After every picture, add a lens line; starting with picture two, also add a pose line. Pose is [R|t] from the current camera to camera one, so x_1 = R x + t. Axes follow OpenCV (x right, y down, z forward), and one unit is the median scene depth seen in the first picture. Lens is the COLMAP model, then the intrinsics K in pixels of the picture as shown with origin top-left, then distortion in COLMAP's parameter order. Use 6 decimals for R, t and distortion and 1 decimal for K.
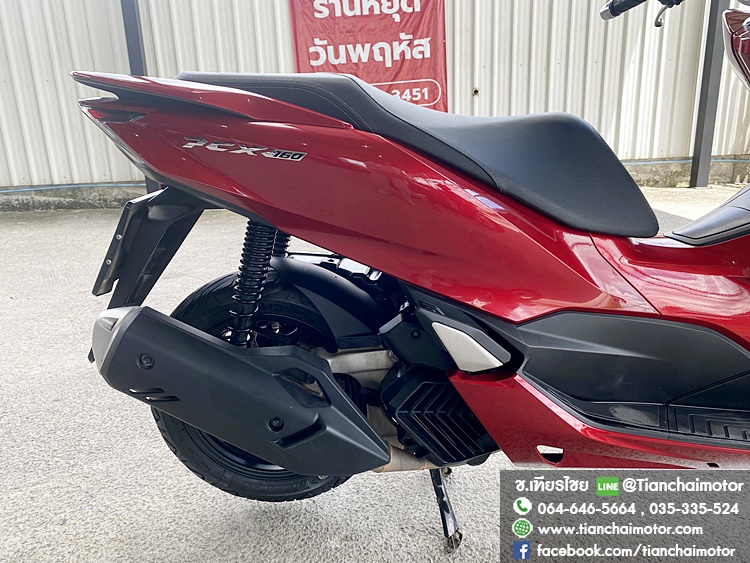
lens RADIAL K [[569.1, 0, 372.9], [0, 569.1, 274.4], [0, 0, 1]] dist [0.005429, 0.003714]
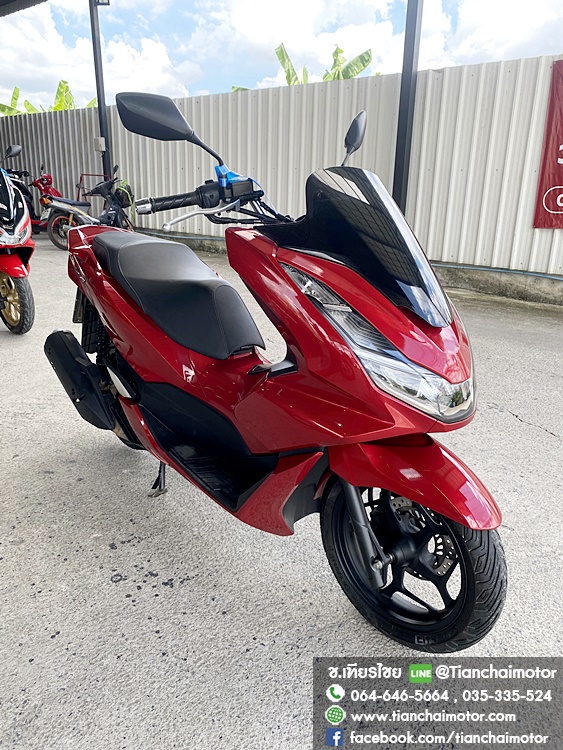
lens RADIAL K [[572.7, 0, 278.2], [0, 572.7, 366.1], [0, 0, 1]] dist [-0.000316, -0.000602]
pose [[0.696797, 0.266854, -0.665780, 0.310033], [-0.234074, 0.961998, 0.140603, -0.058508], [0.678000, 0.057870, 0.732781, -0.026535]]
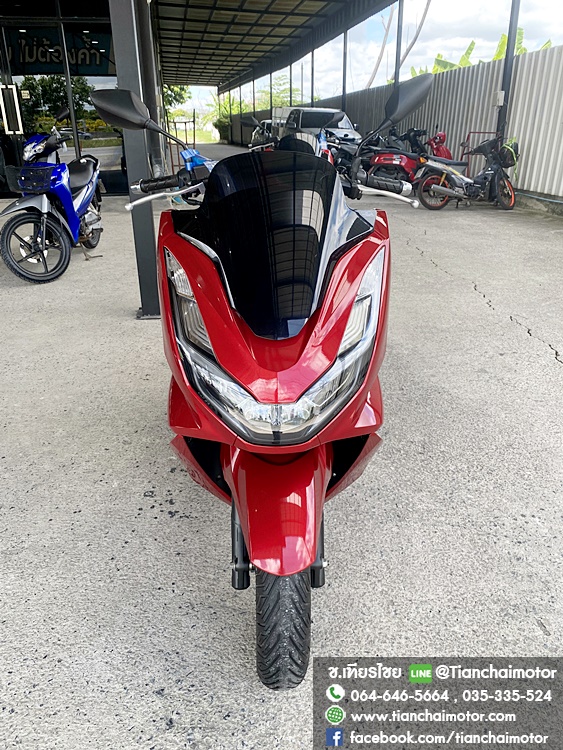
lens RADIAL K [[571.8, 0, 281.4], [0, 571.8, 368.1], [0, 0, 1]] dist [0.002438, 0.001907]
pose [[0.060496, 0.412989, -0.908725, 0.379850], [-0.261888, 0.885066, 0.384802, -0.118740], [0.963200, 0.214706, 0.161700, 0.137596]]
